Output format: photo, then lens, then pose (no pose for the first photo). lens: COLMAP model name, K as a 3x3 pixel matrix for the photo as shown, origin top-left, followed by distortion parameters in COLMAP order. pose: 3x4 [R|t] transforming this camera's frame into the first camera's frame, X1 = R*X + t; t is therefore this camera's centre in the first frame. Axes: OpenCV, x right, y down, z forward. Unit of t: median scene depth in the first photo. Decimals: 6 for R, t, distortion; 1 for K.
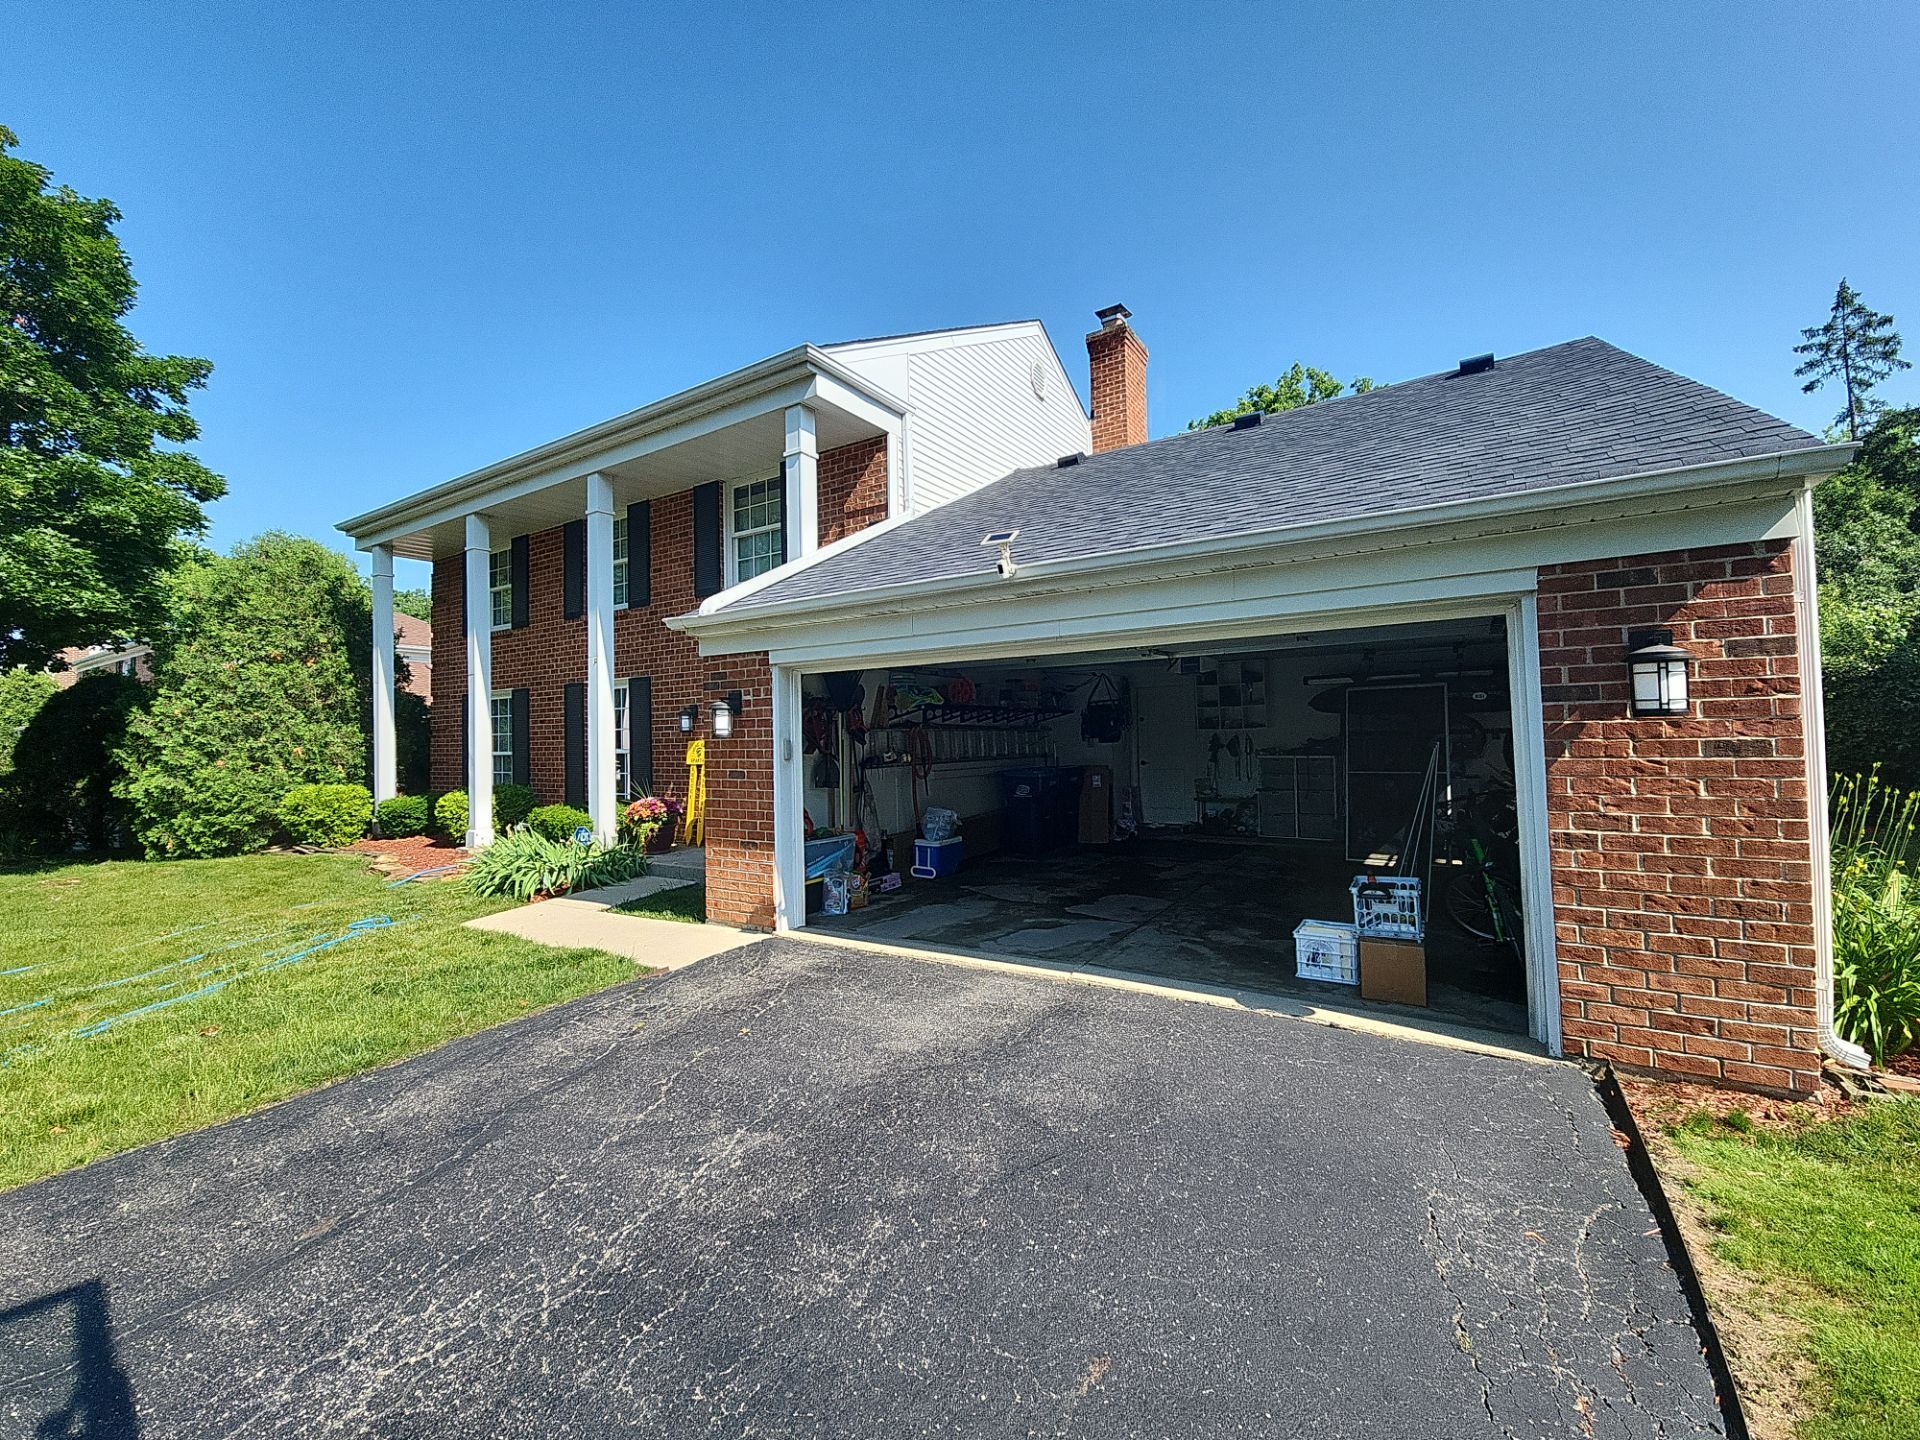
lens RADIAL K [[792.1, 0, 951.8], [0, 792.1, 716.8], [0, 0, 1]] dist [0.011933, -0.006429]
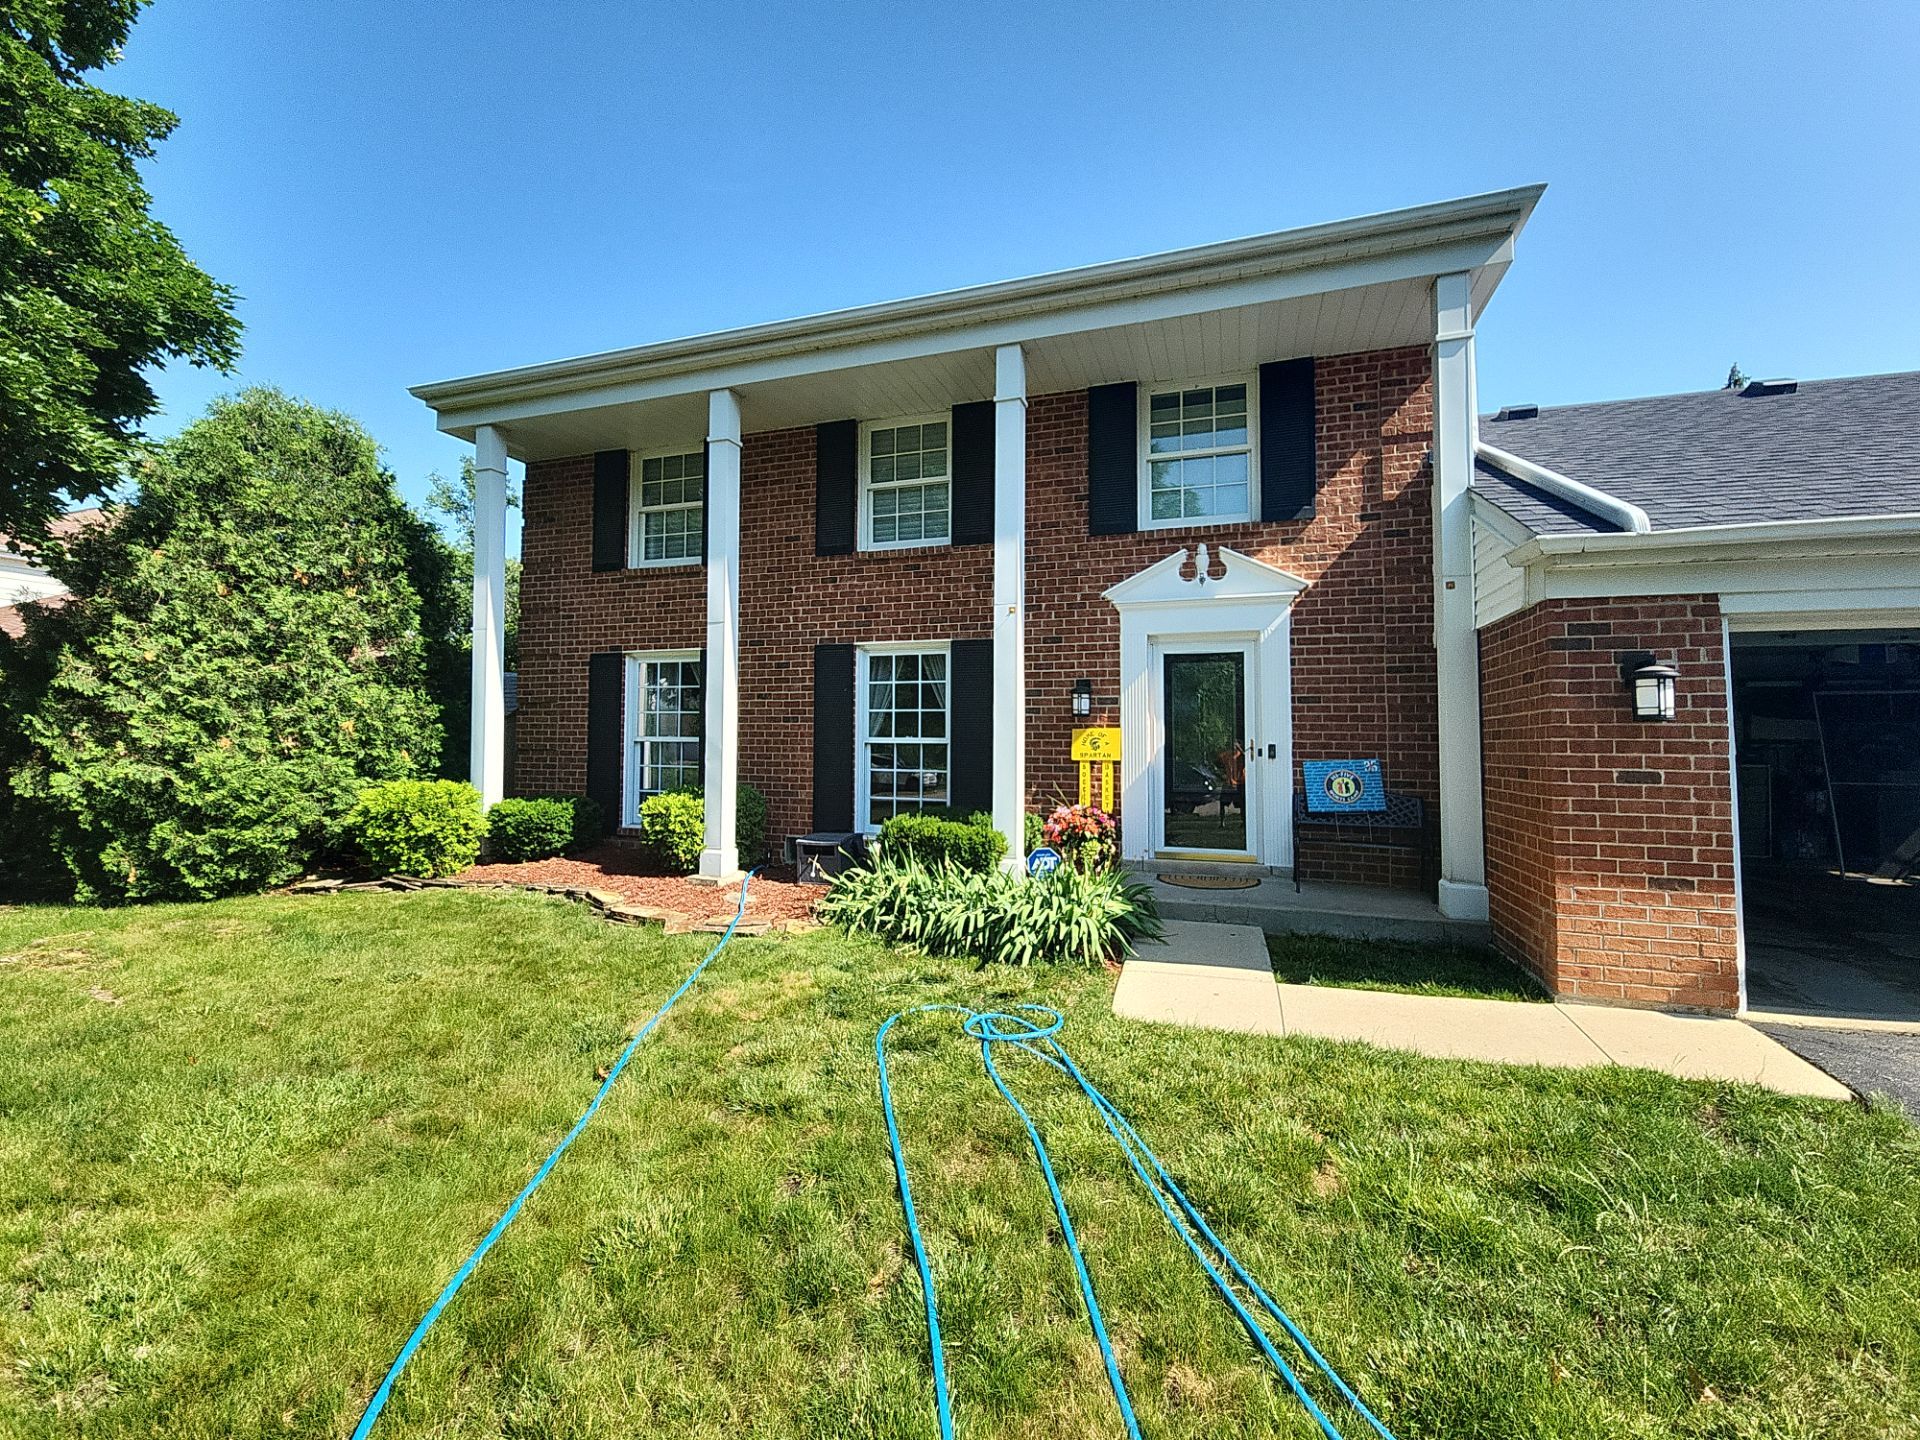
lens RADIAL K [[777.3, 0, 958.7], [0, 777.3, 713.1], [0, 0, 1]] dist [0.011125, -0.009921]
pose [[0.968075, 0.035710, 0.248102, -0.532245], [-0.033809, 0.999357, -0.011919, 0.024035], [-0.248368, 0.003150, 0.968661, 0.282377]]
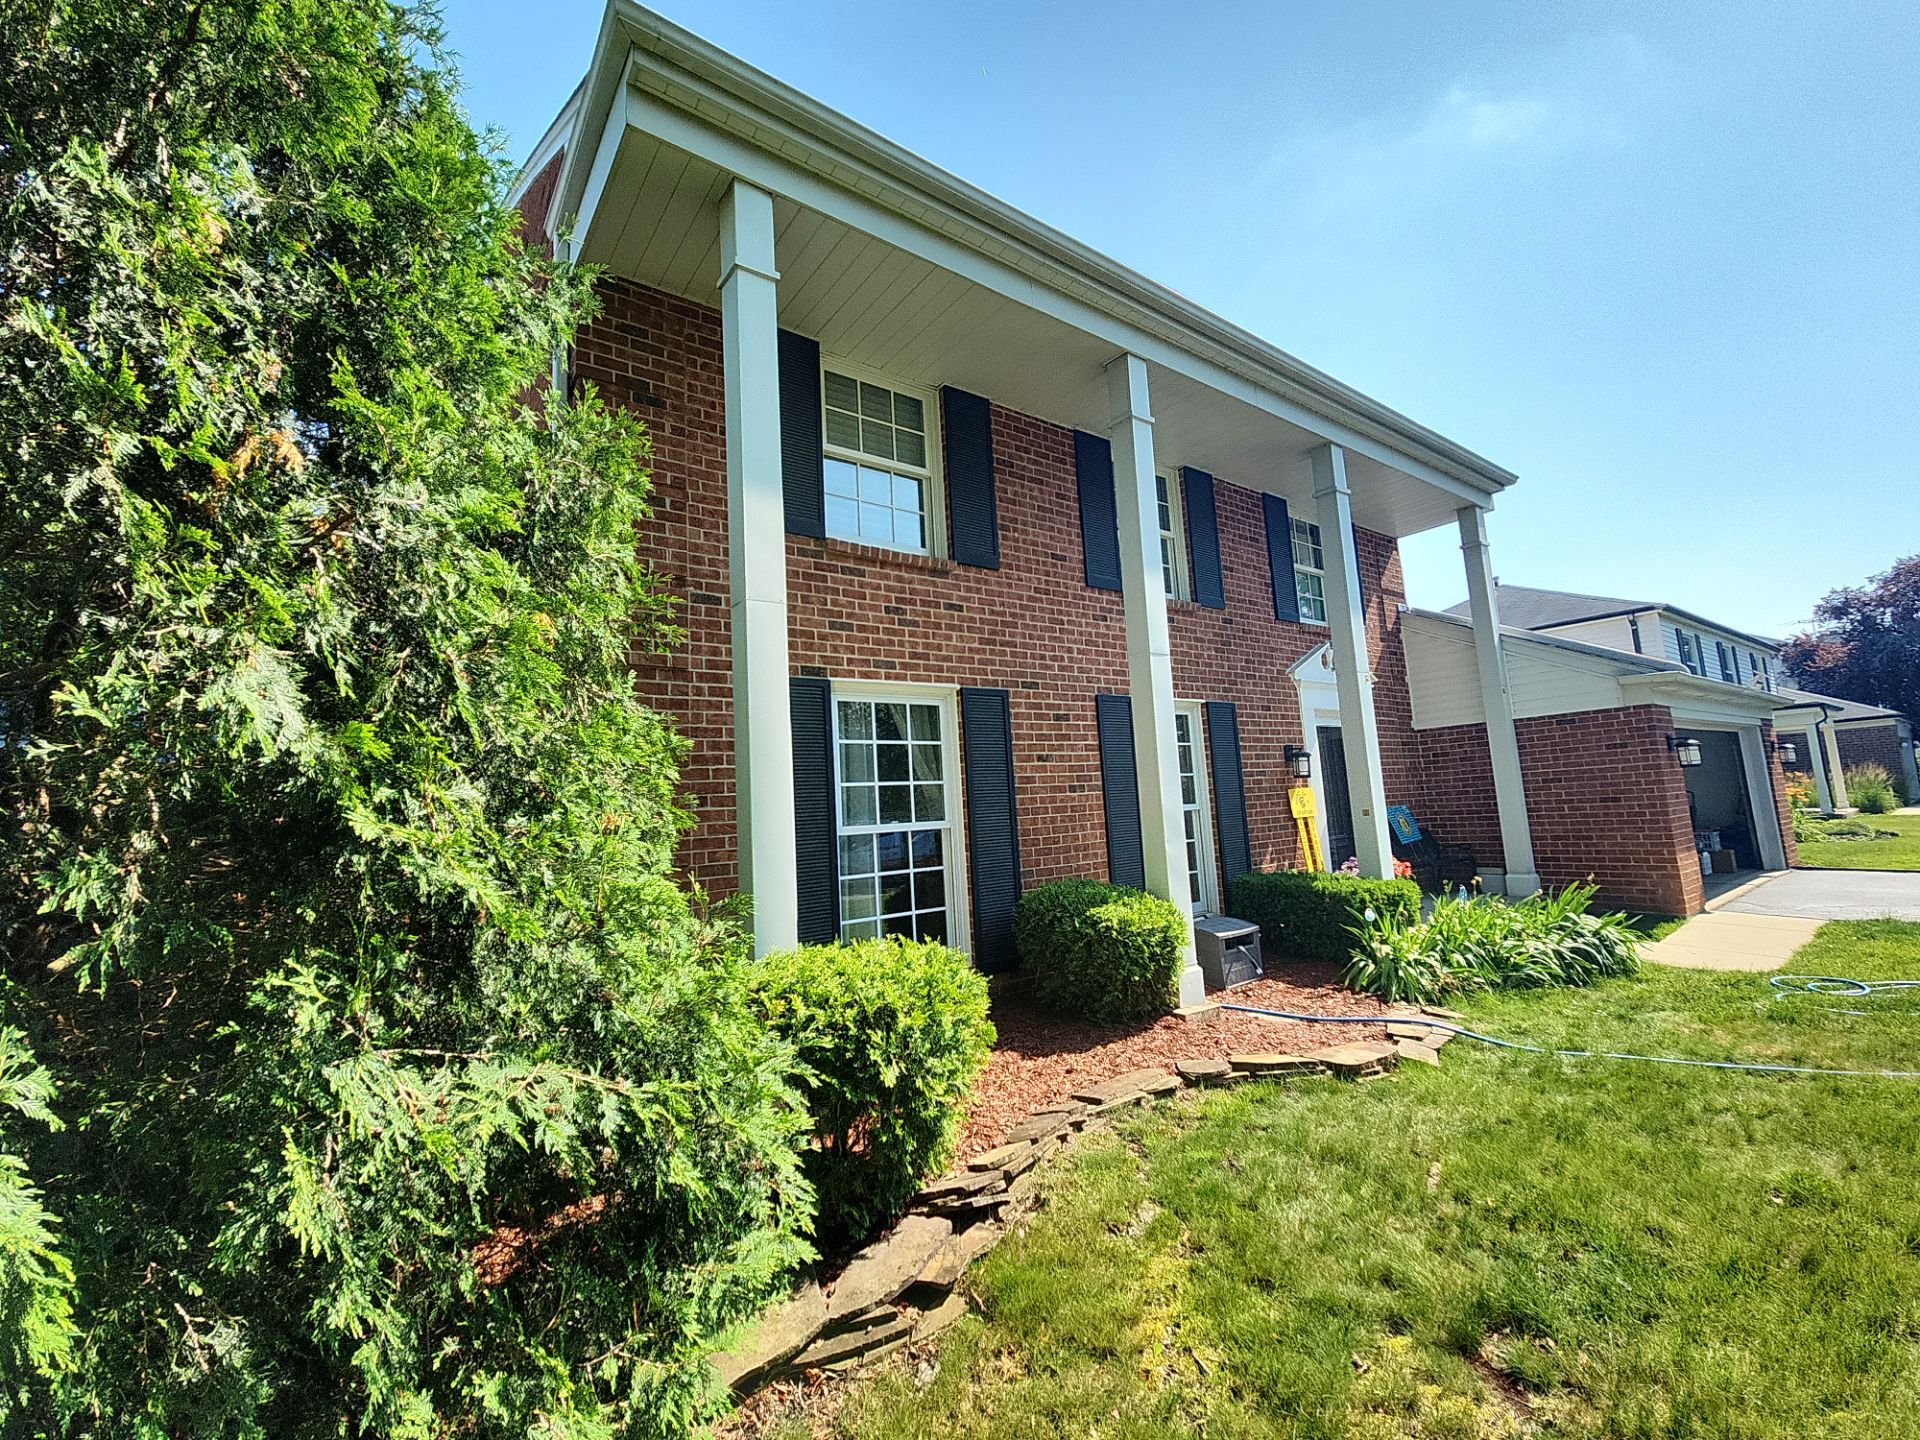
lens RADIAL K [[783.1, 0, 944.5], [0, 783.1, 700.3], [0, 0, 1]] dist [0.011684, -0.005094]
pose [[0.366530, 0.119518, 0.922698, -1.050781], [0.007828, 0.991284, -0.131511, 0.036653], [-0.930373, 0.055425, 0.362400, 0.892384]]
